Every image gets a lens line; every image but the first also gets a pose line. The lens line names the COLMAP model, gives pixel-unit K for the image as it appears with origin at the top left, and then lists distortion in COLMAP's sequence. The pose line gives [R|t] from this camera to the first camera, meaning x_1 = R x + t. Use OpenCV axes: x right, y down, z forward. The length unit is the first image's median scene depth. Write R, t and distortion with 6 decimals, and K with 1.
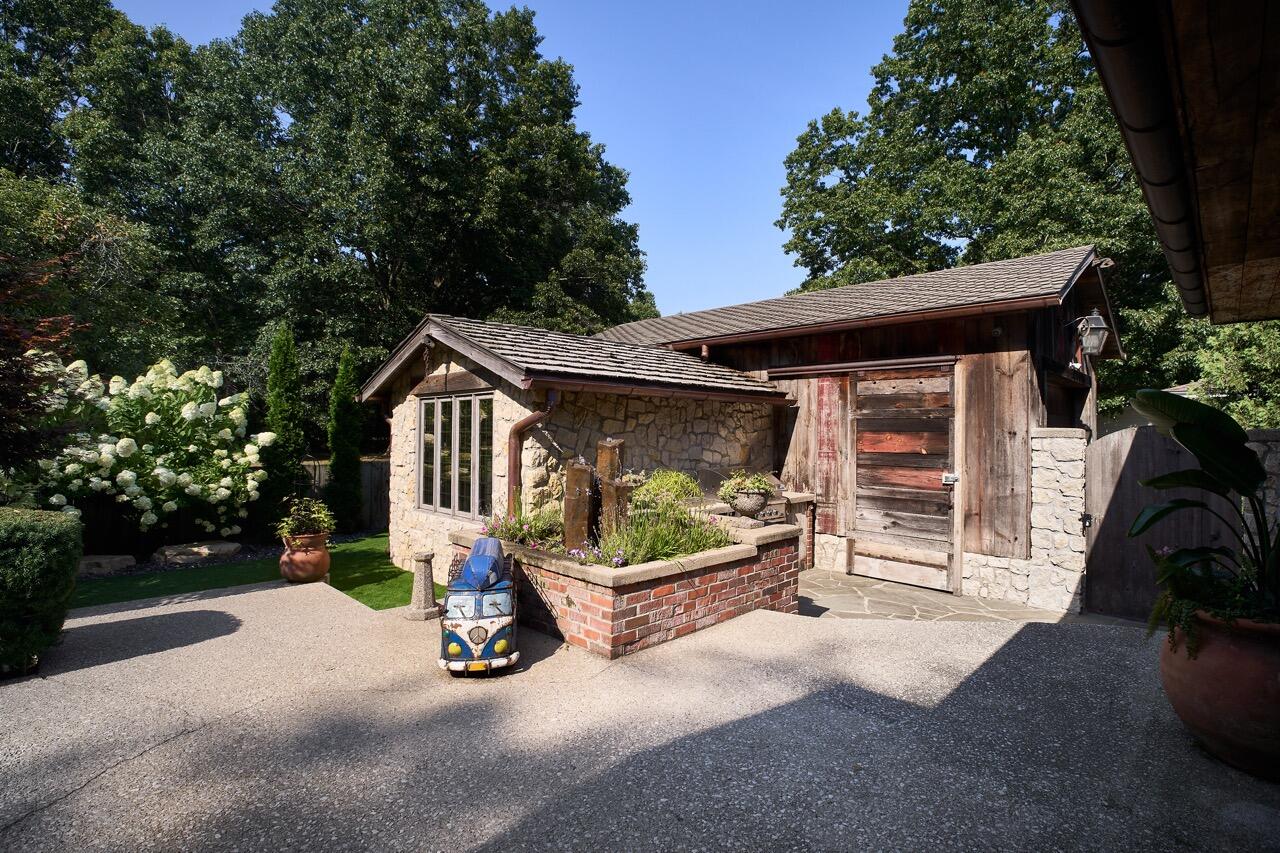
lens RADIAL K [[599.1, 0, 656.9], [0, 599.1, 415.7], [0, 0, 1]] dist [-0.043697, 0.015102]
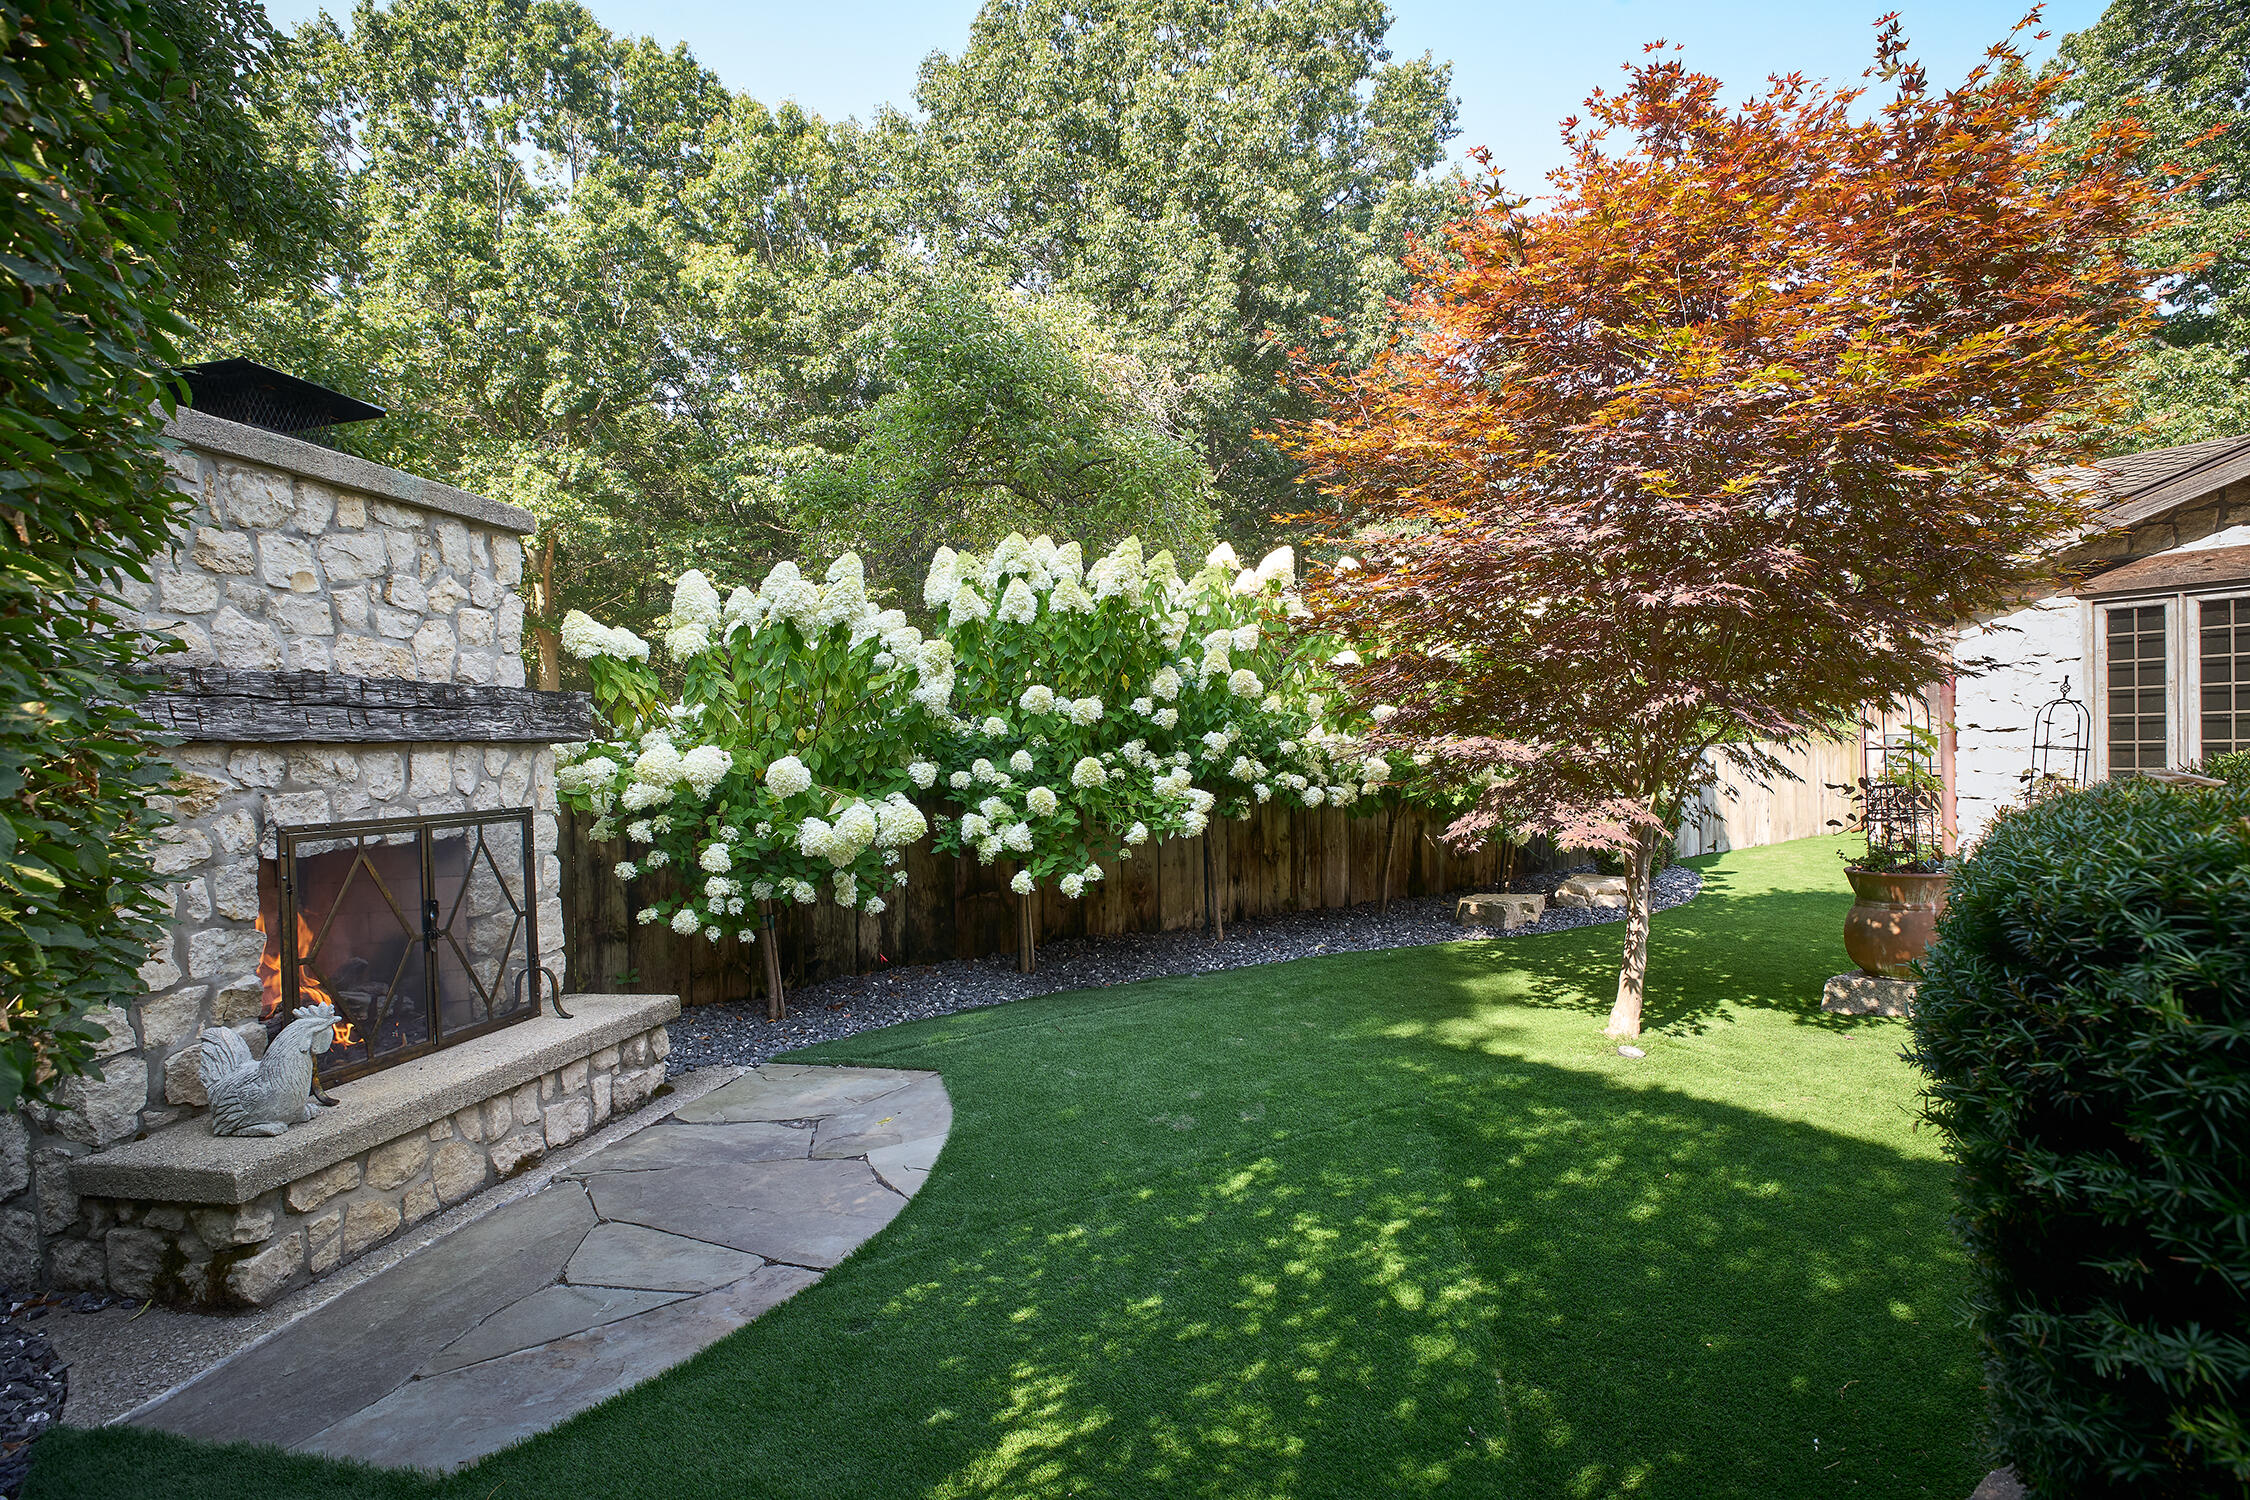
lens RADIAL K [[1038.6, 0, 1125.0], [0, 1038.6, 750.0], [0, 0, 1]] dist [-0.039974, 0.011199]
pose [[0.975477, -0.026780, -0.218467, -0.954807], [0.034547, 0.998897, 0.031809, 0.041143], [0.217375, -0.038576, 0.975326, -0.096655]]
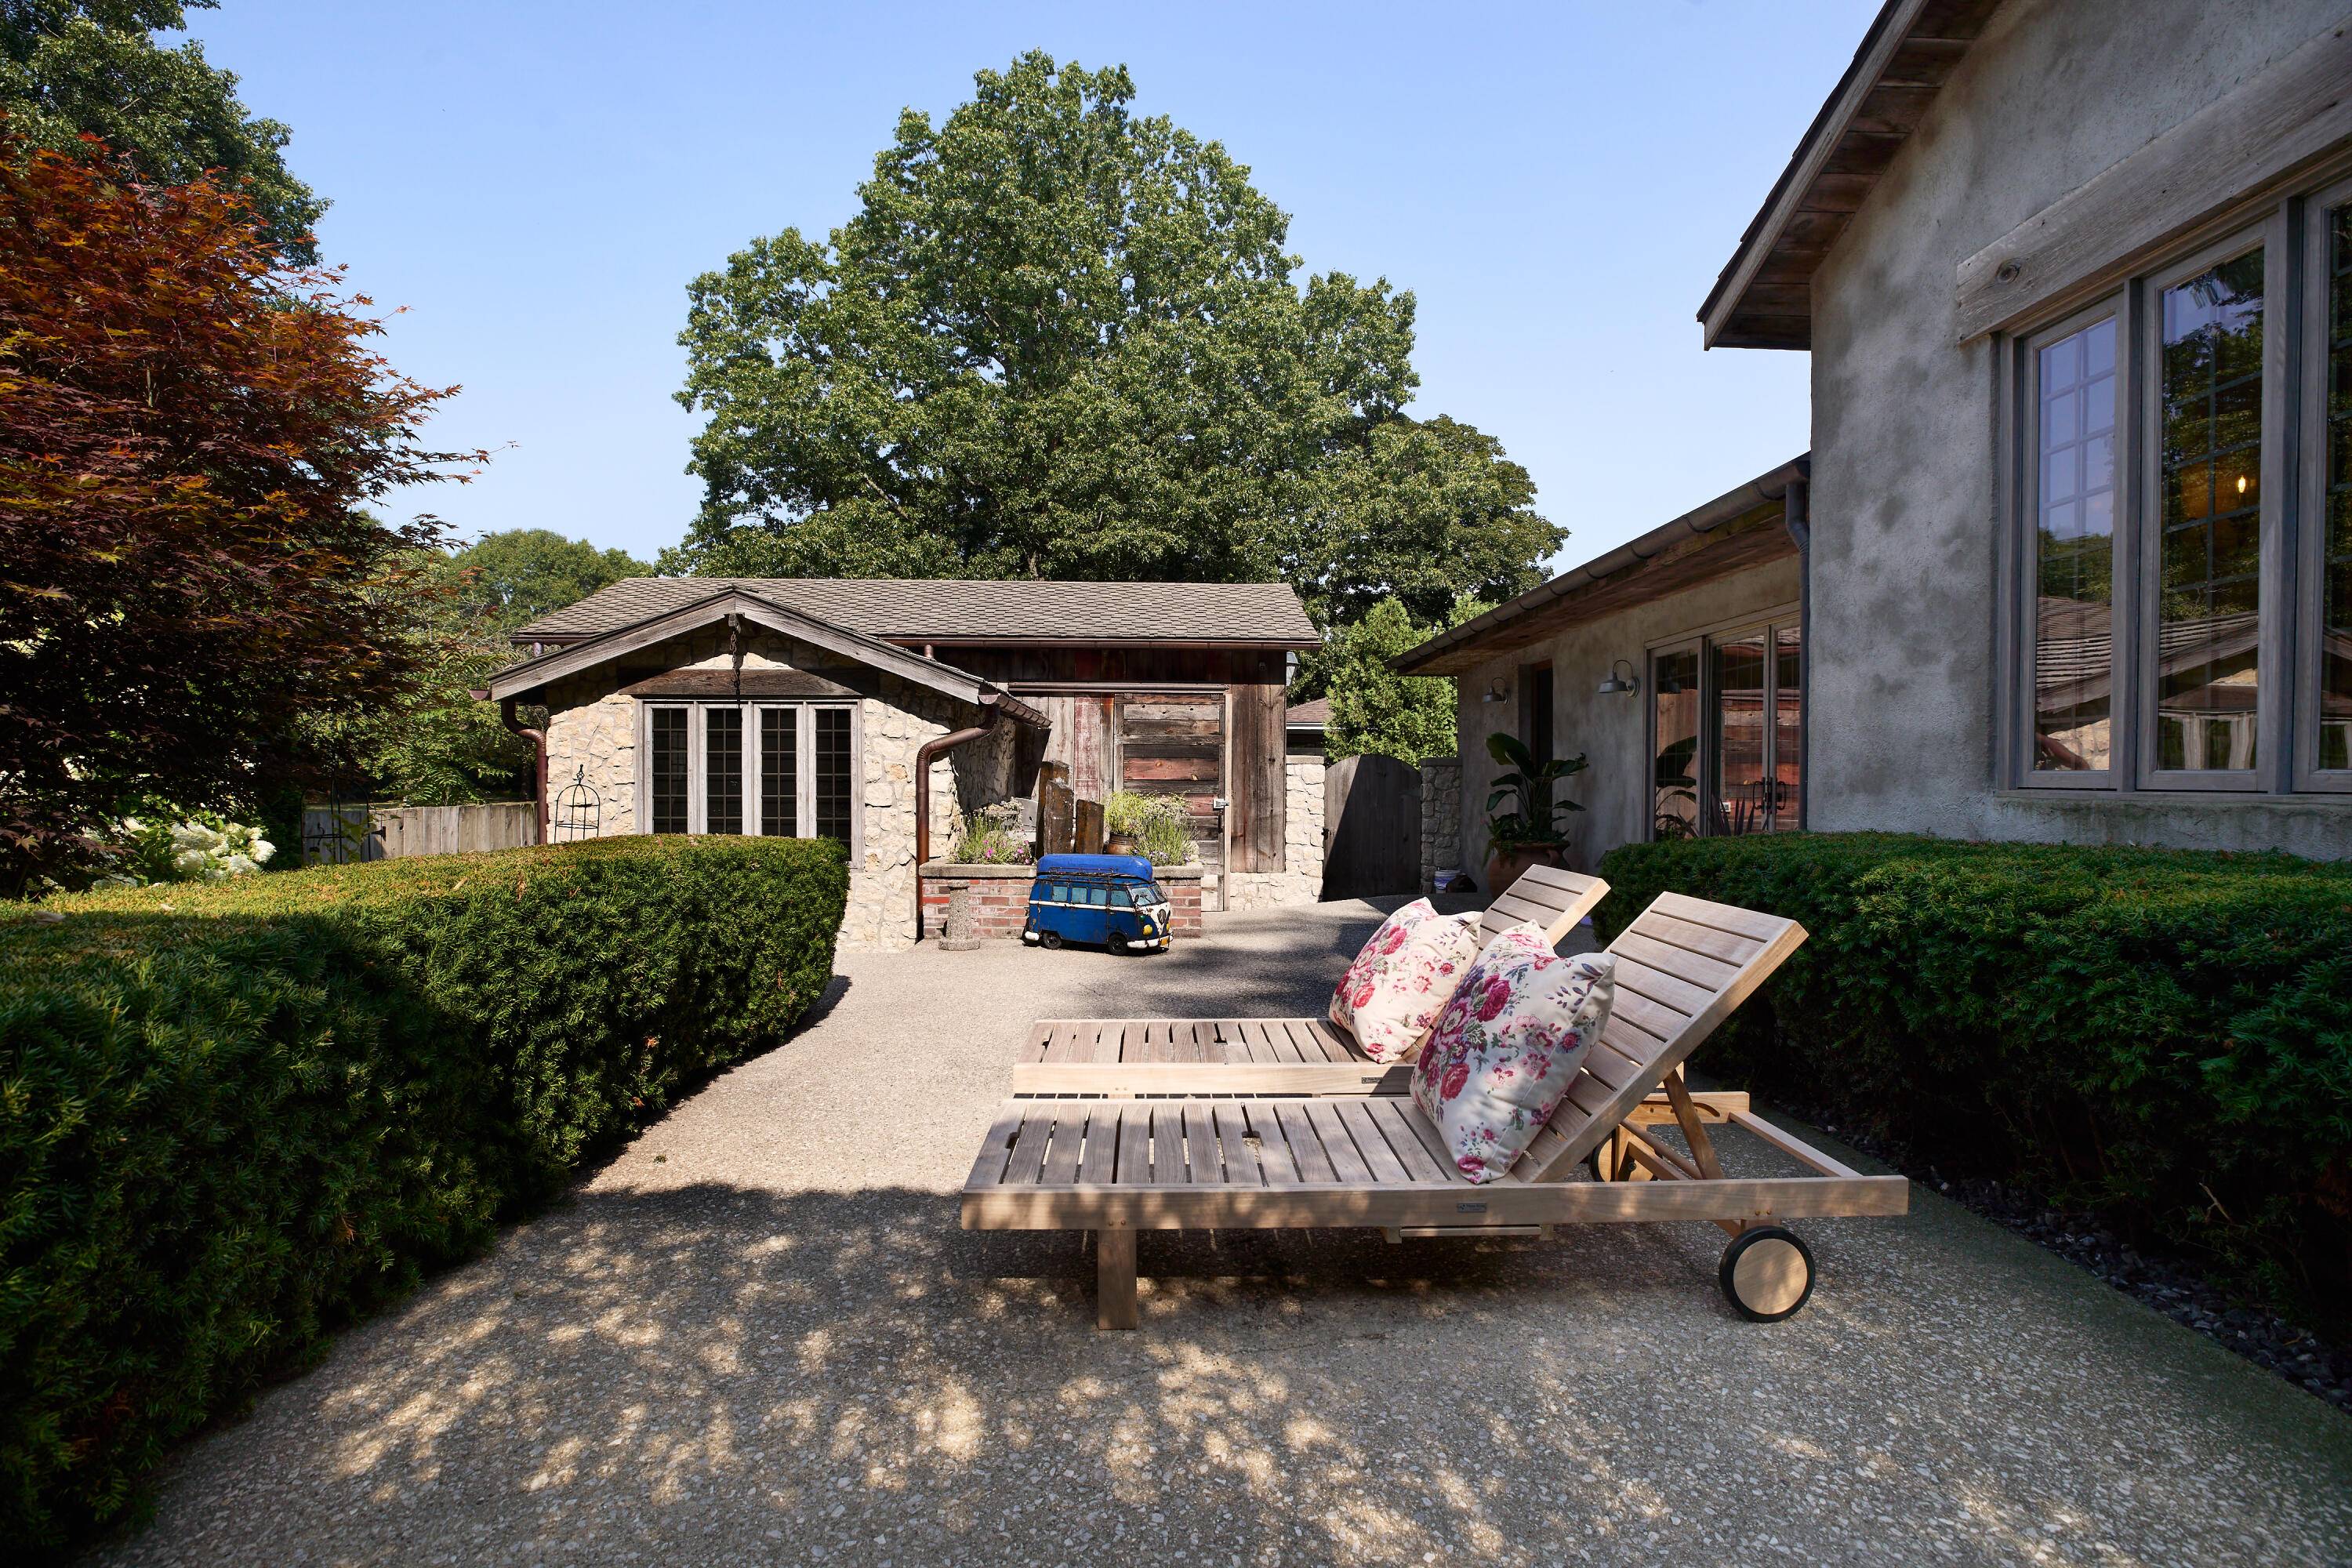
lens RADIAL K [[1089.4, 0, 1176.0], [0, 1089.4, 784.0], [0, 0, 1]] dist [-0.040849, 0.013731]
pose [[0.700996, -0.007511, 0.713125, -0.755203], [-0.019843, 0.999352, 0.030031, 0.013681], [-0.712889, -0.035202, 0.700393, -0.228321]]
